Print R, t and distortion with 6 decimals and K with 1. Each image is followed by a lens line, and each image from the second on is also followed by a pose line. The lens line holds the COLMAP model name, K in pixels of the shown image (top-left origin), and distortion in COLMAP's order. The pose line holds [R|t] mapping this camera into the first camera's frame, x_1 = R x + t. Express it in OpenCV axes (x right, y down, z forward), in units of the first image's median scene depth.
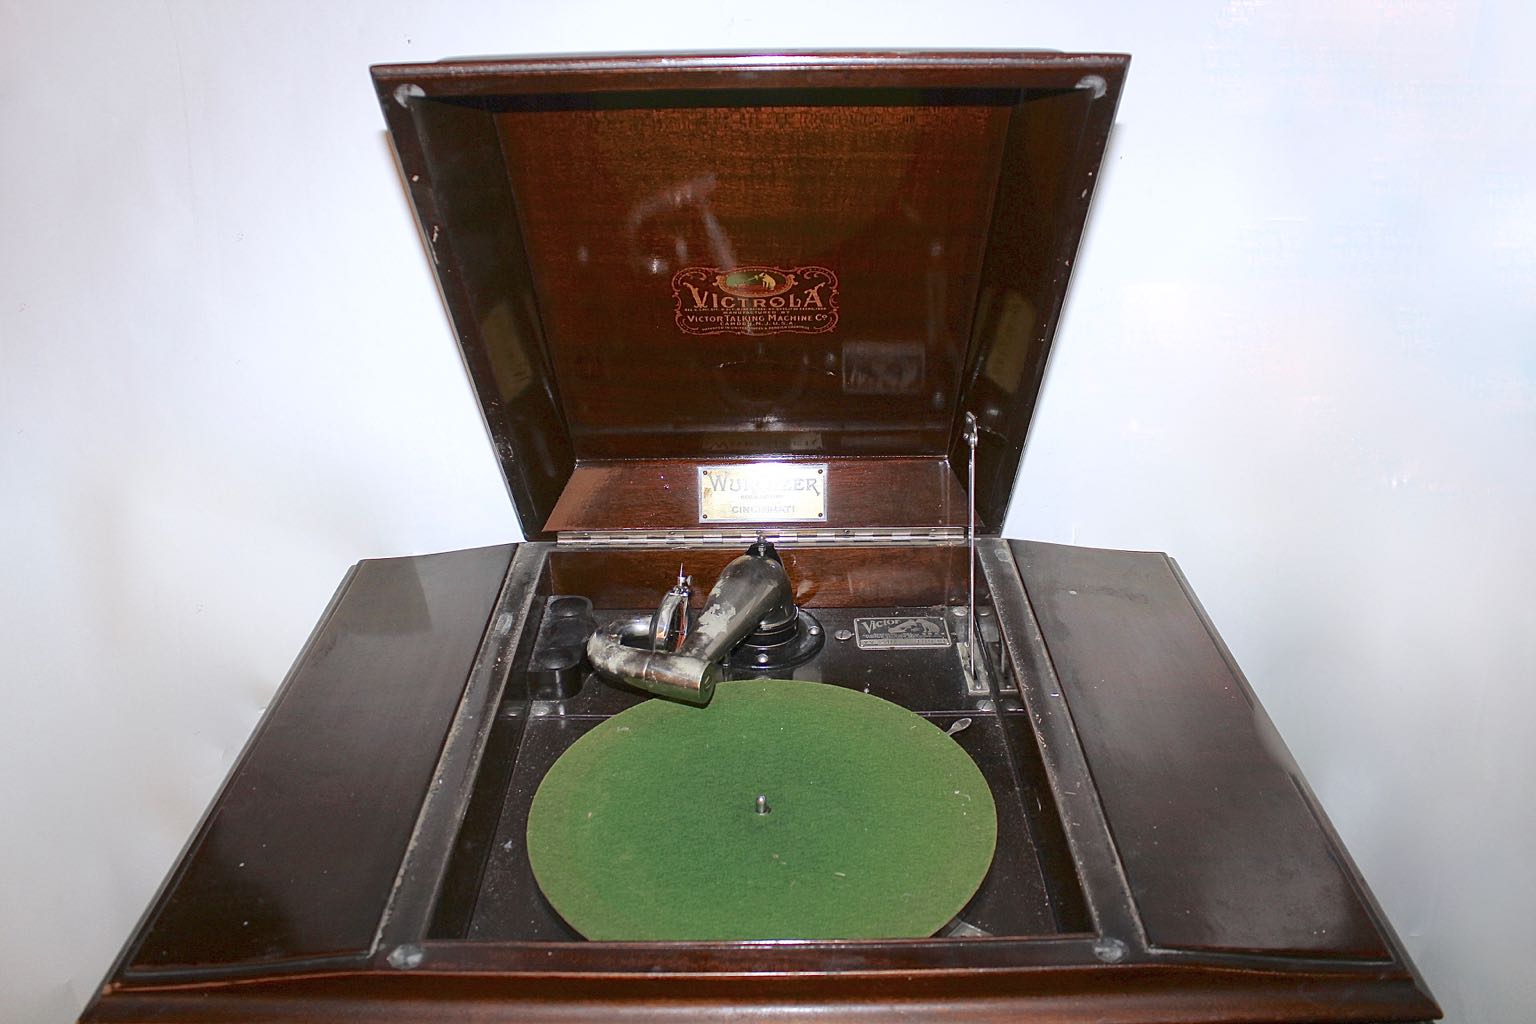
lens RADIAL K [[1280.5, 0, 757.7], [0, 1280.5, 511.7], [0, 0, 1]] dist [0.000527, -0.000051]
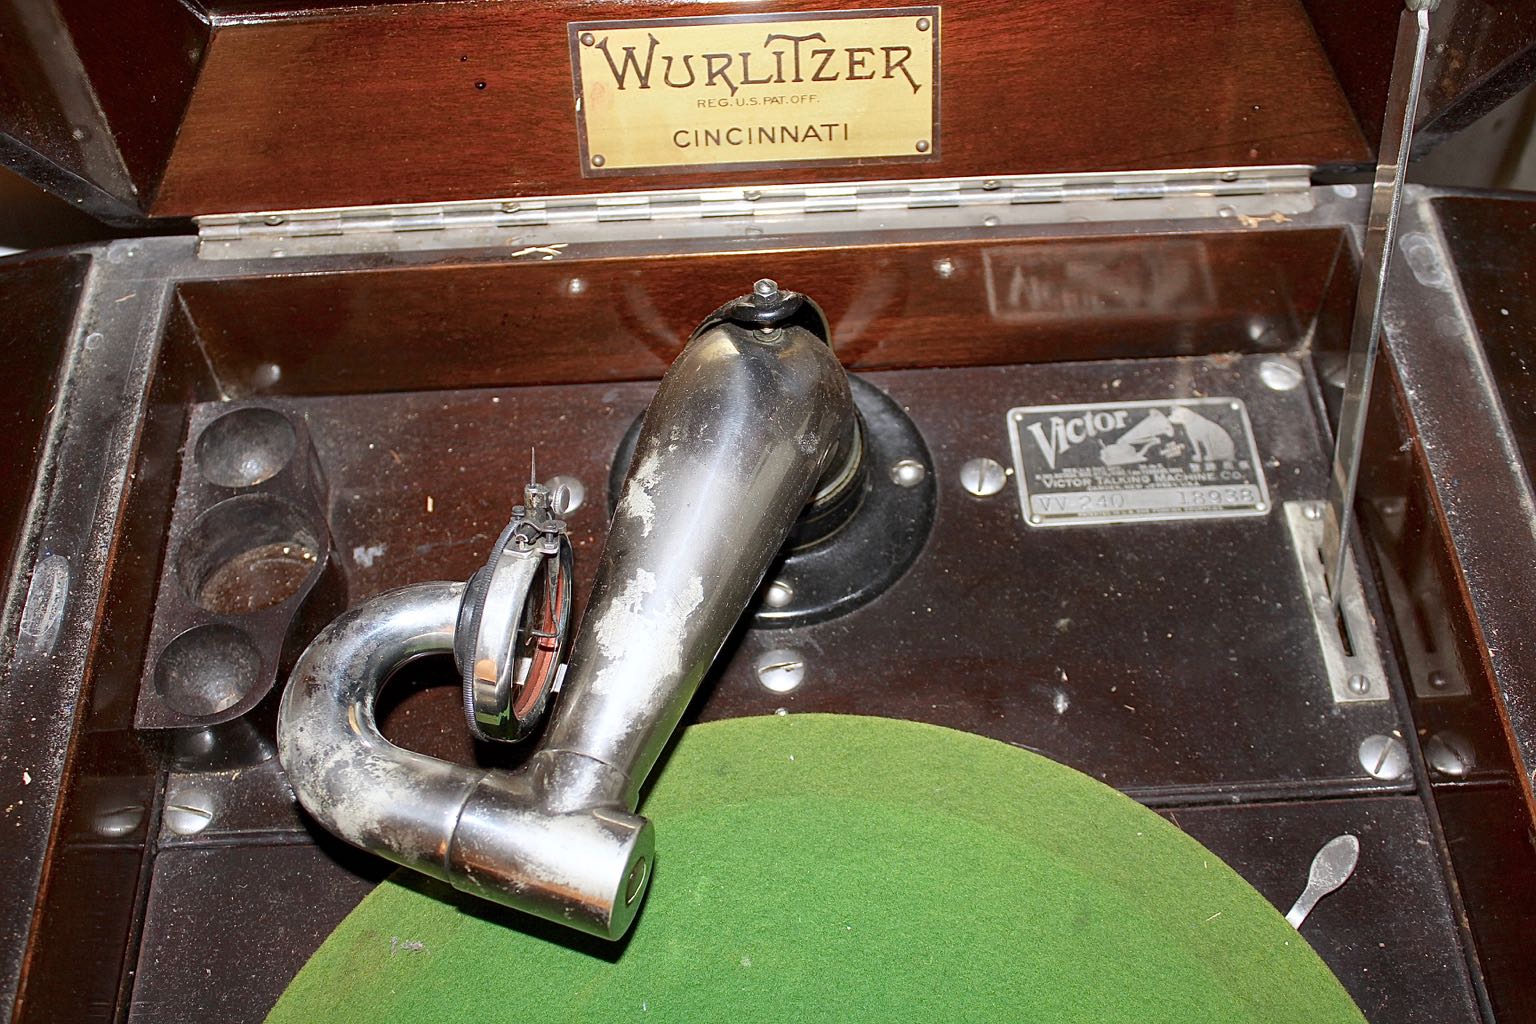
lens RADIAL K [[1854.6, 0, 784.6], [0, 1854.6, 511.4], [0, 0, 1]] dist [0.004147, 0.000000]
pose [[0.998753, -0.042236, 0.026604, -0.007550], [0.024702, 0.881331, 0.471853, -0.156615], [-0.043376, -0.470608, 0.881276, 0.510448]]
